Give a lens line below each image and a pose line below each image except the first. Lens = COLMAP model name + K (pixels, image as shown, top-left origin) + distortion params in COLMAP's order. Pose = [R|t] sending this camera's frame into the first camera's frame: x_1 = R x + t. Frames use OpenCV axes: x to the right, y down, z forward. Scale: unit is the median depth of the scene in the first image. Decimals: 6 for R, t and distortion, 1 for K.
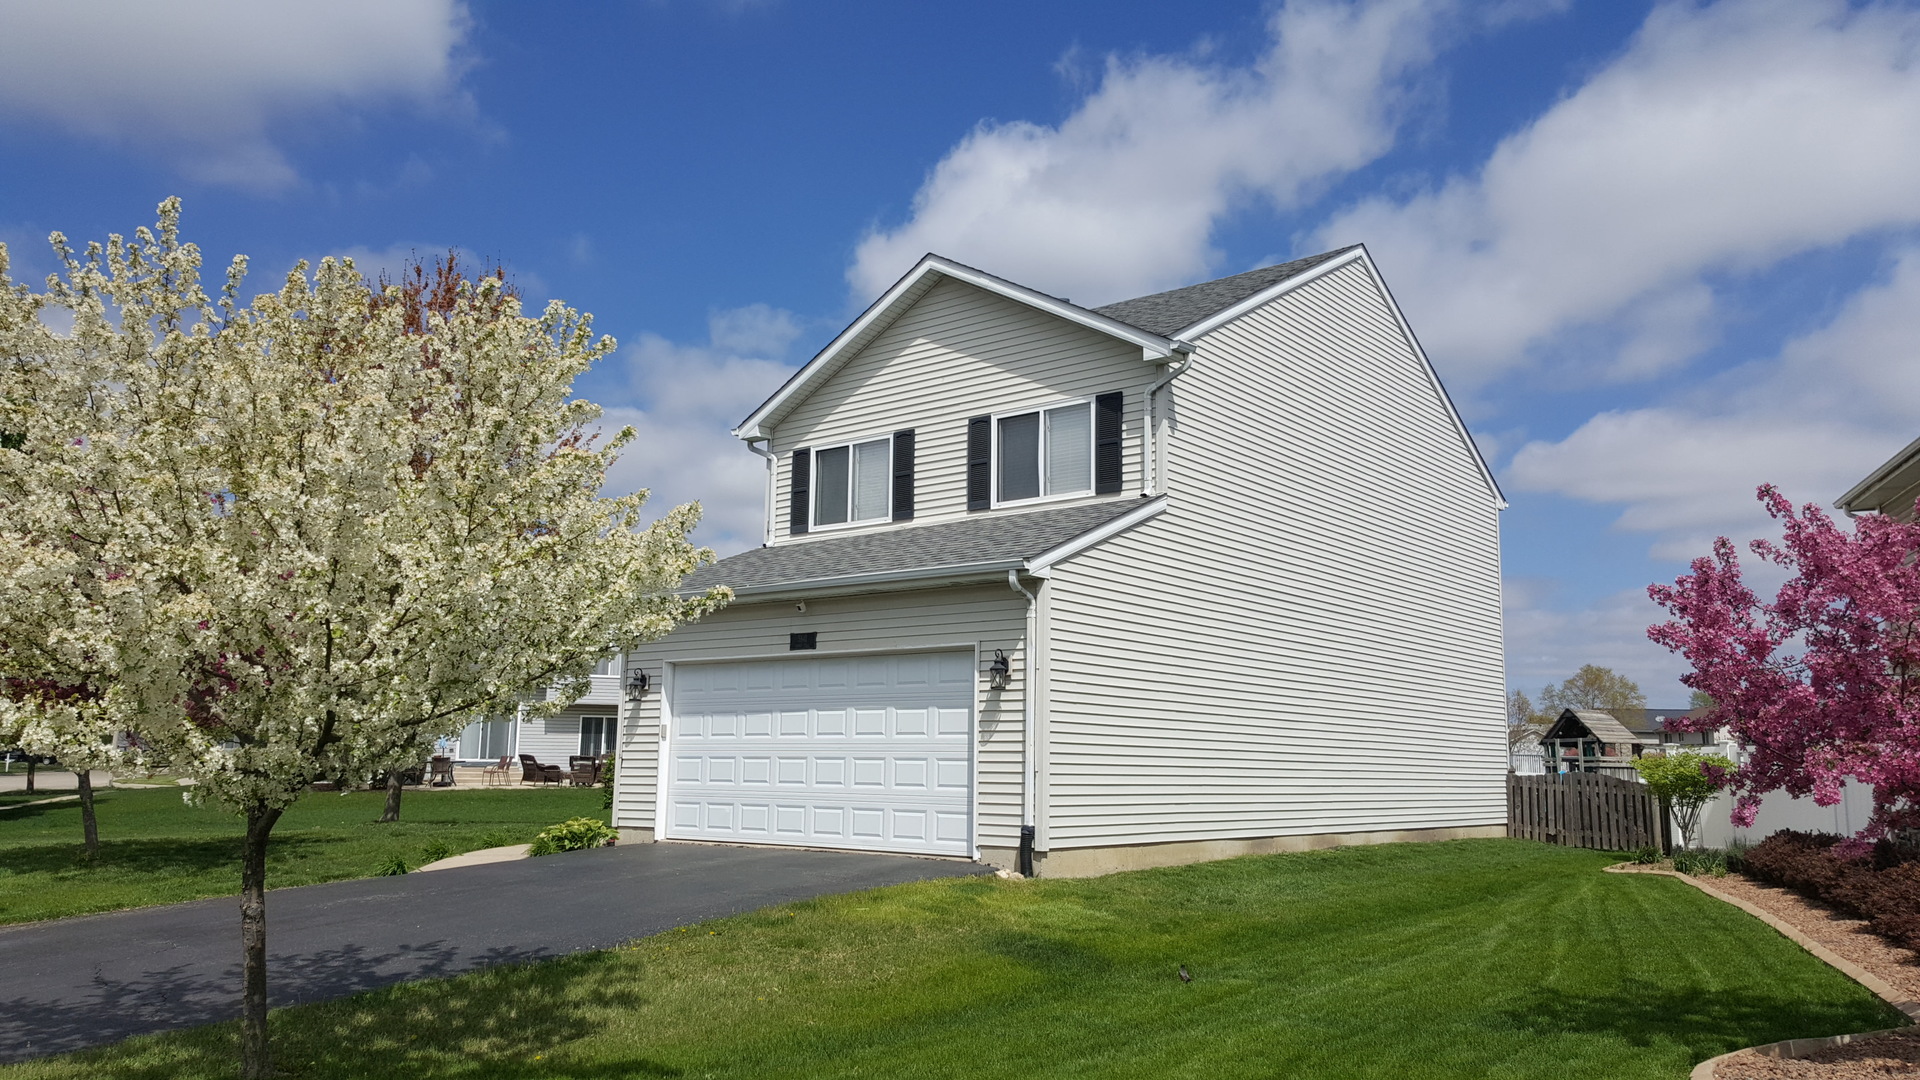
lens RADIAL K [[1442.4, 0, 957.4], [0, 1442.4, 535.2], [0, 0, 1]] dist [0.082151, -0.005189]
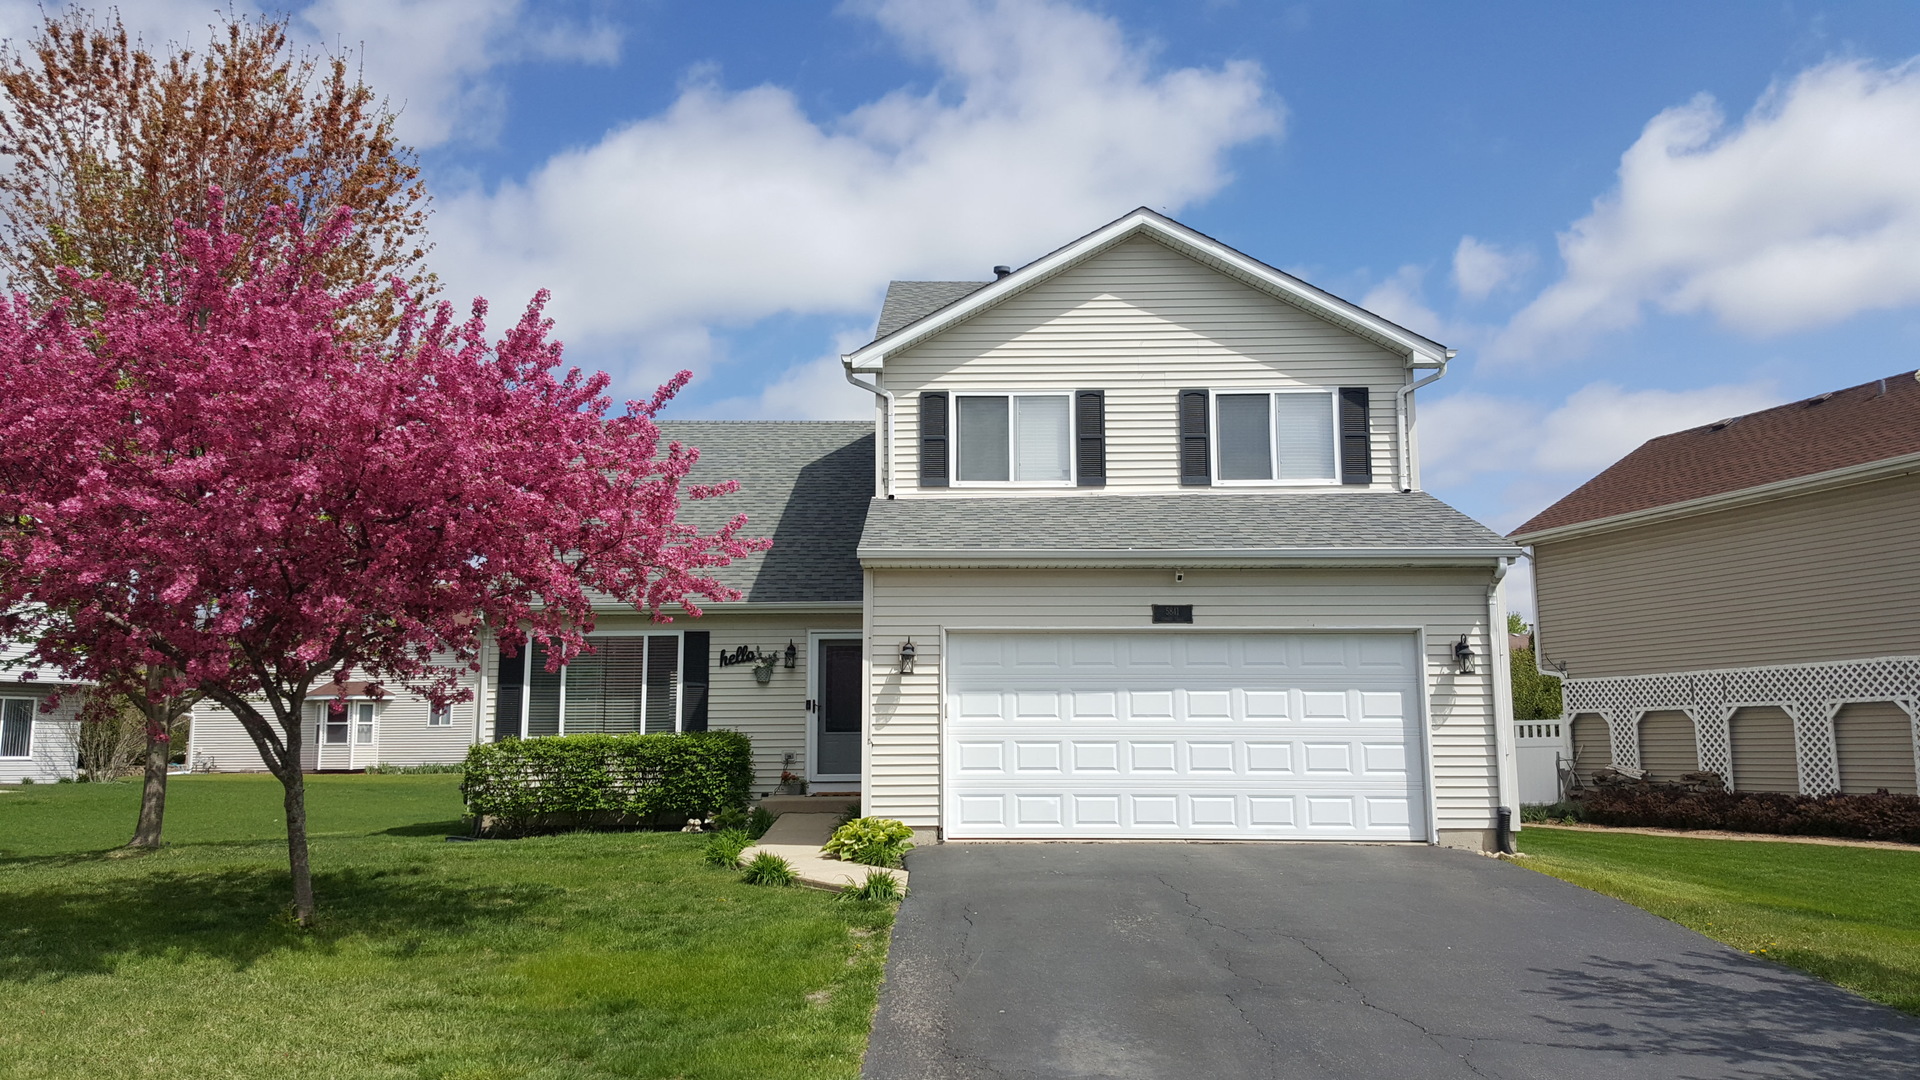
lens RADIAL K [[1417.1, 0, 958.4], [0, 1417.1, 543.9], [0, 0, 1]] dist [0.057370, -0.000071]
pose [[0.785821, 0.075712, 0.613802, -0.698856], [-0.086245, 0.996196, -0.012466, 0.047778], [-0.612411, -0.043142, 0.789361, 0.348949]]
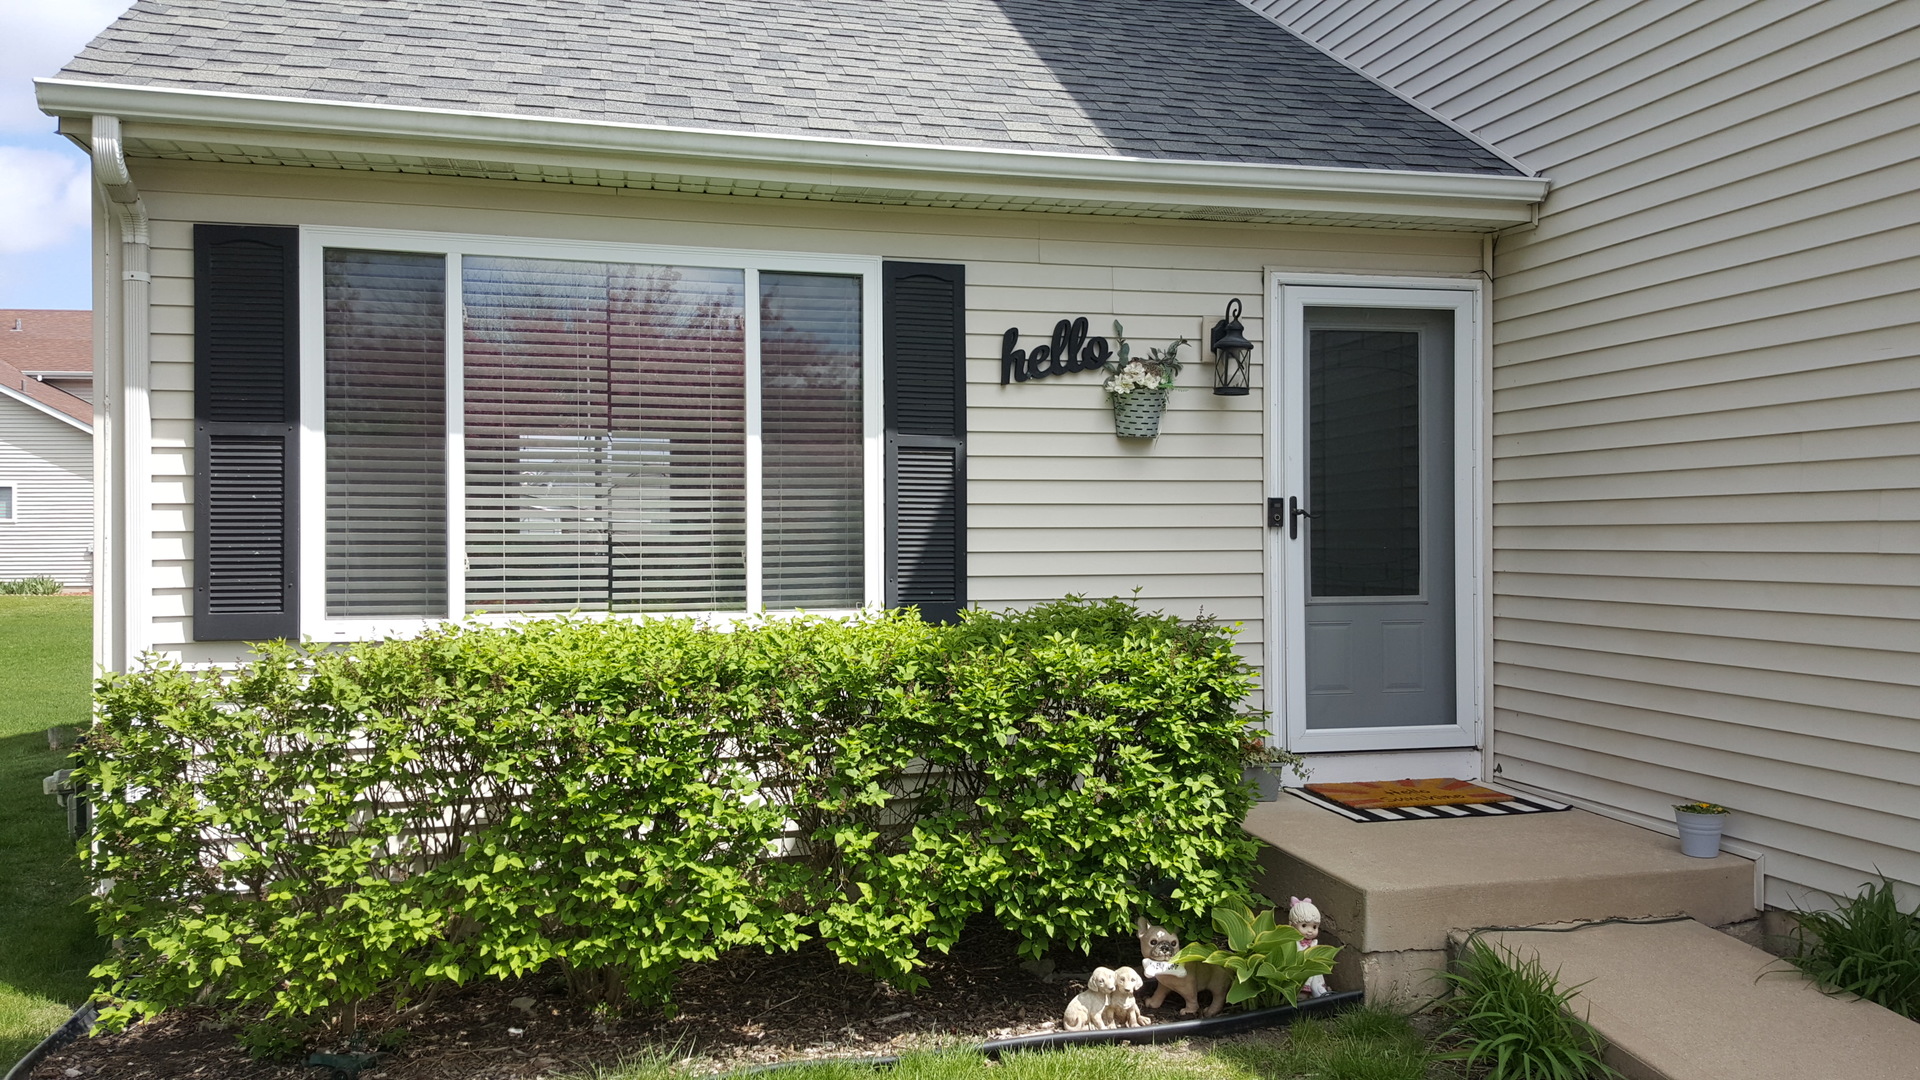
lens RADIAL K [[1442.4, 0, 930.2], [0, 1442.4, 509.1], [0, 0, 1]] dist [0.082151, -0.005189]
pose [[0.620271, 0.004469, 0.784375, -0.437433], [-0.118618, 0.989018, 0.088166, 0.145606], [-0.775367, -0.147727, 0.613989, 1.125103]]
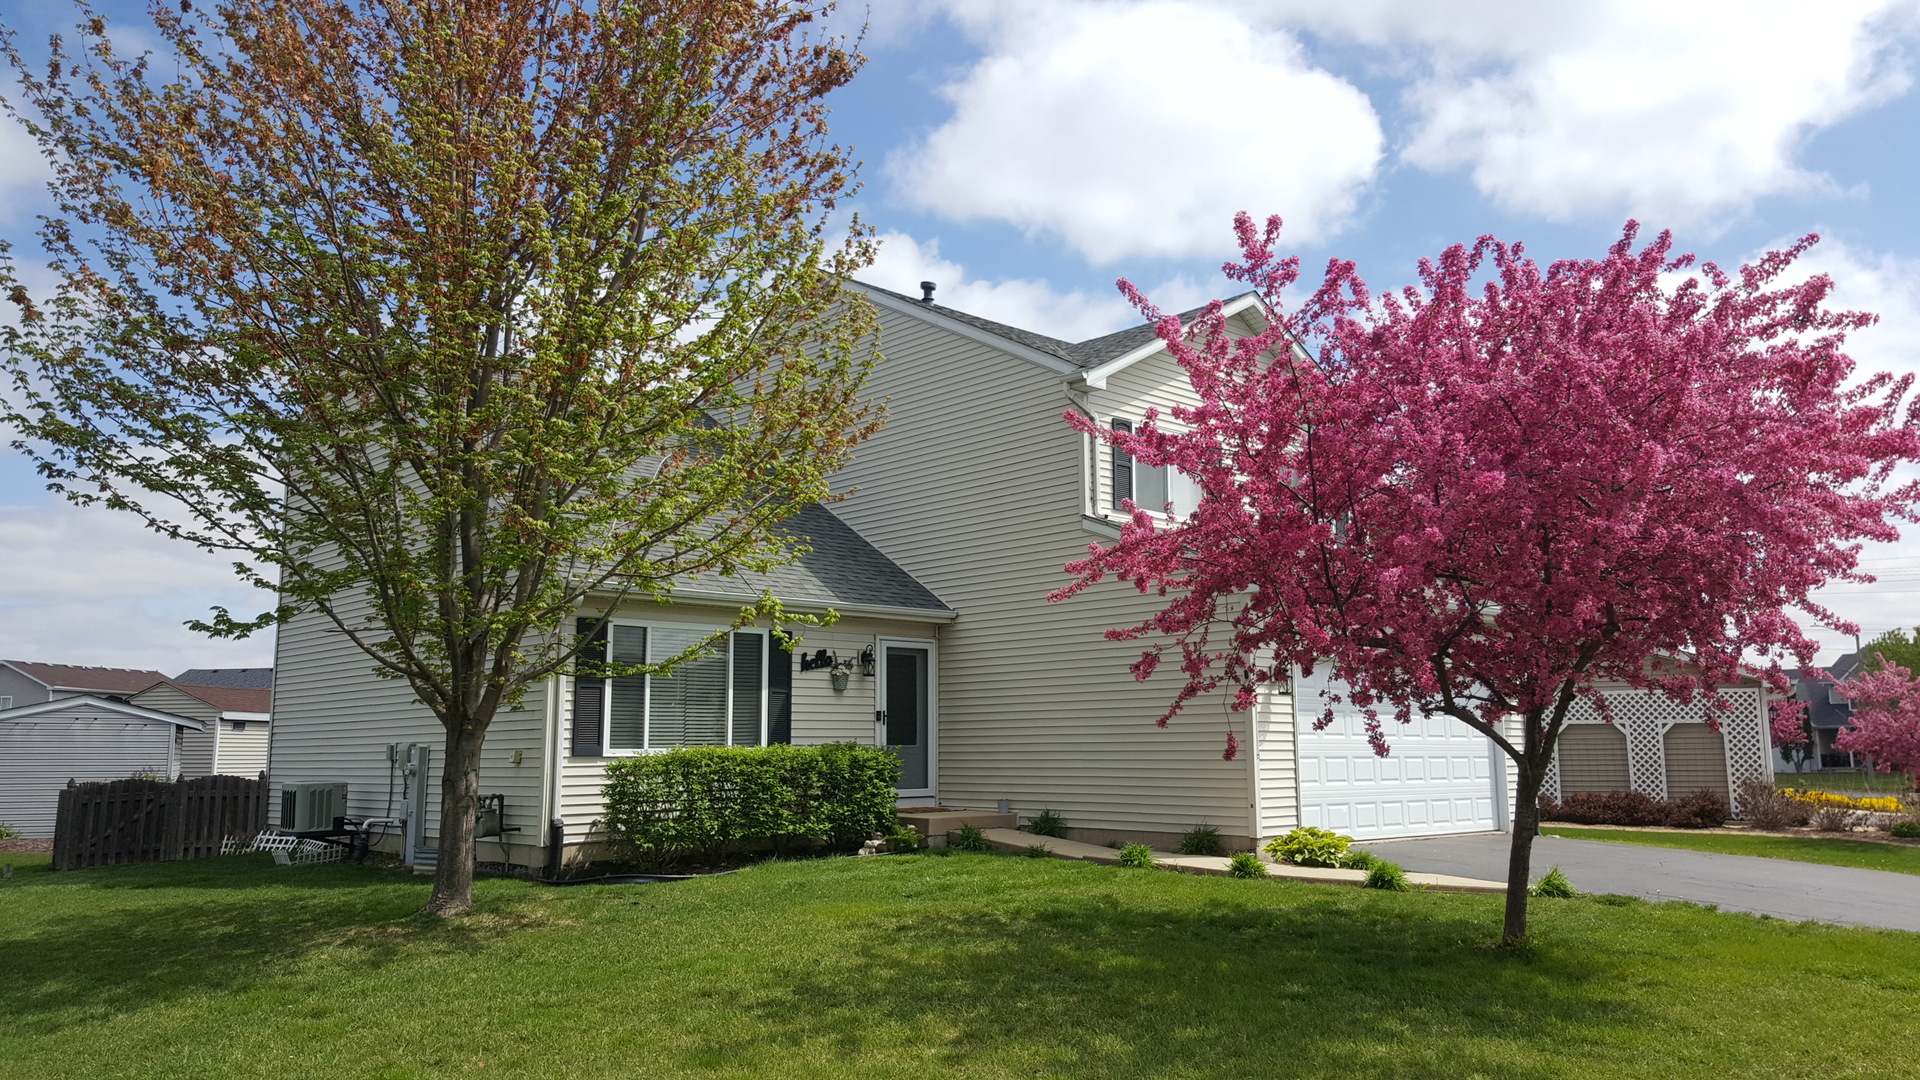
lens RADIAL K [[1442.4, 0, 963.9], [0, 1442.4, 541.2], [0, 0, 1]] dist [0.082151, -0.005189]
pose [[0.147731, 0.133812, 0.979934, -1.140323], [-0.149501, 0.982441, -0.111616, 0.150741], [-0.977663, -0.130012, 0.165142, 1.059392]]
